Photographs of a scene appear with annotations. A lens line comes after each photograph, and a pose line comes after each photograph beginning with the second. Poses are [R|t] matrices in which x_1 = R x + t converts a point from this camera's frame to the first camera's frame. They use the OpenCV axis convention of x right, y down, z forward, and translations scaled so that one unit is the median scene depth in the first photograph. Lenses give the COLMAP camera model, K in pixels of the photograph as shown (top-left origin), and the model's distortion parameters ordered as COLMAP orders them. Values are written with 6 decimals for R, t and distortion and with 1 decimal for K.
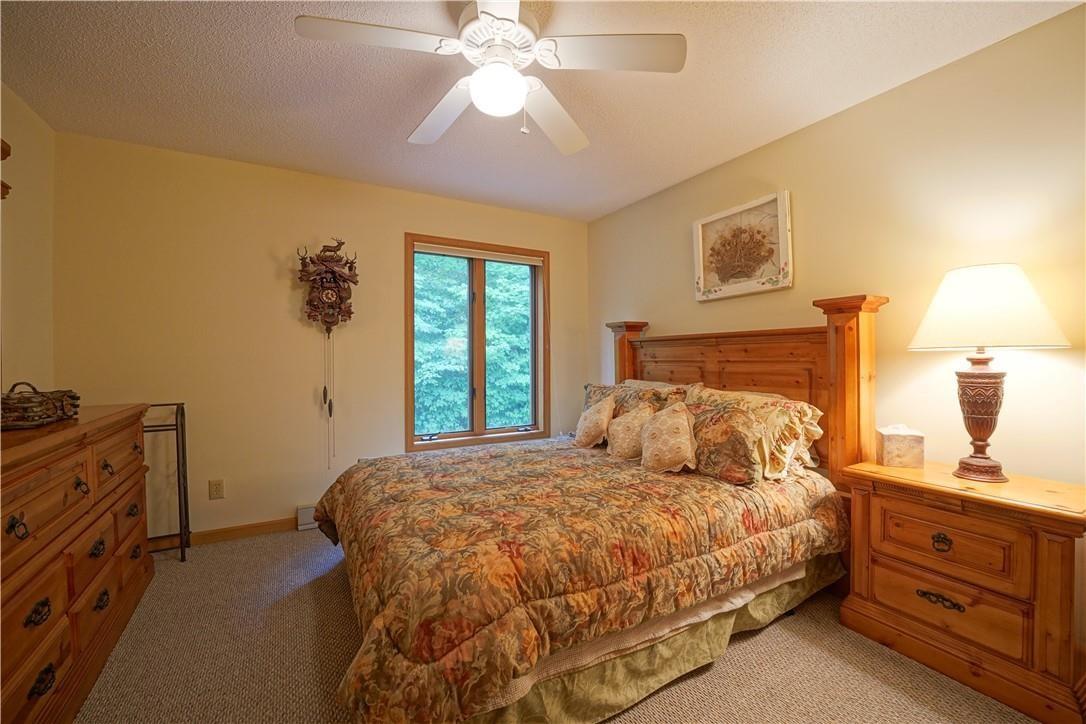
lens RADIAL K [[408.4, 0, 530.1], [0, 408.4, 357.0], [0, 0, 1]] dist [-0.021745, 0.000426]
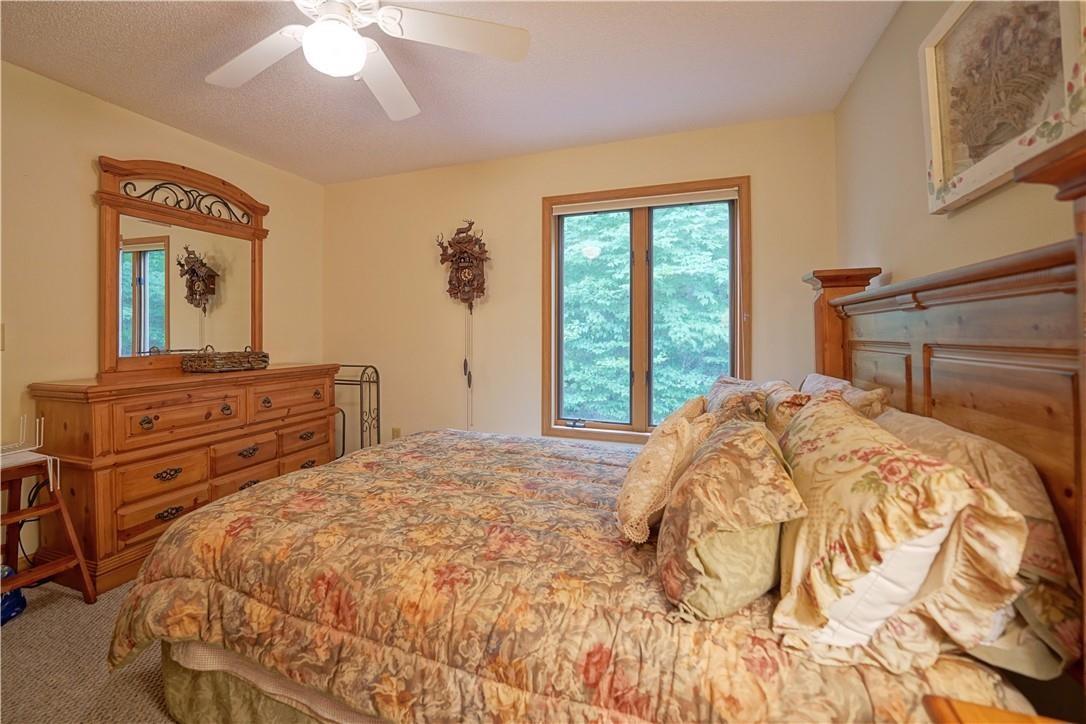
lens RADIAL K [[457.6, 0, 534.5], [0, 457.6, 329.5], [0, 0, 1]] dist [-0.024647, 0.001592]
pose [[0.657172, -0.000116, -0.753740, 0.834762], [-0.002334, 0.999995, -0.002189, -0.005453], [0.753737, 0.003198, 0.657169, 0.543227]]
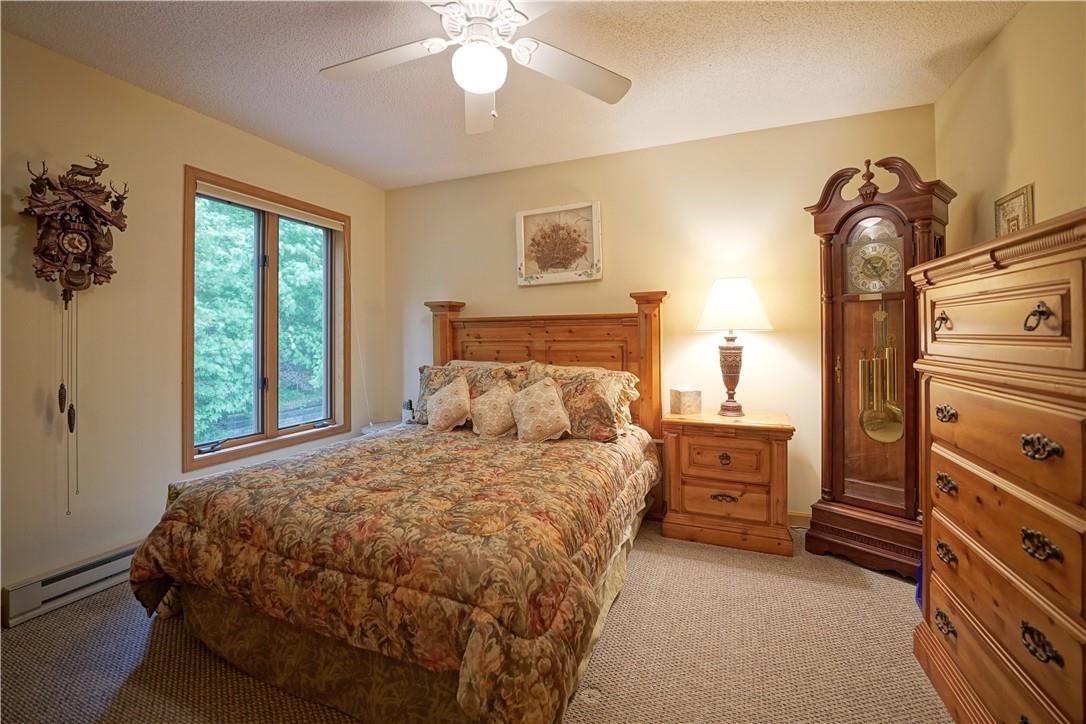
lens RADIAL K [[457.6, 0, 501.1], [0, 457.6, 328.9], [0, 0, 1]] dist [-0.024647, 0.001592]
pose [[0.817938, 0.008451, 0.575245, -0.547795], [0.003454, 0.999802, -0.019599, 0.002789], [-0.575296, 0.018017, 0.817747, 0.056974]]
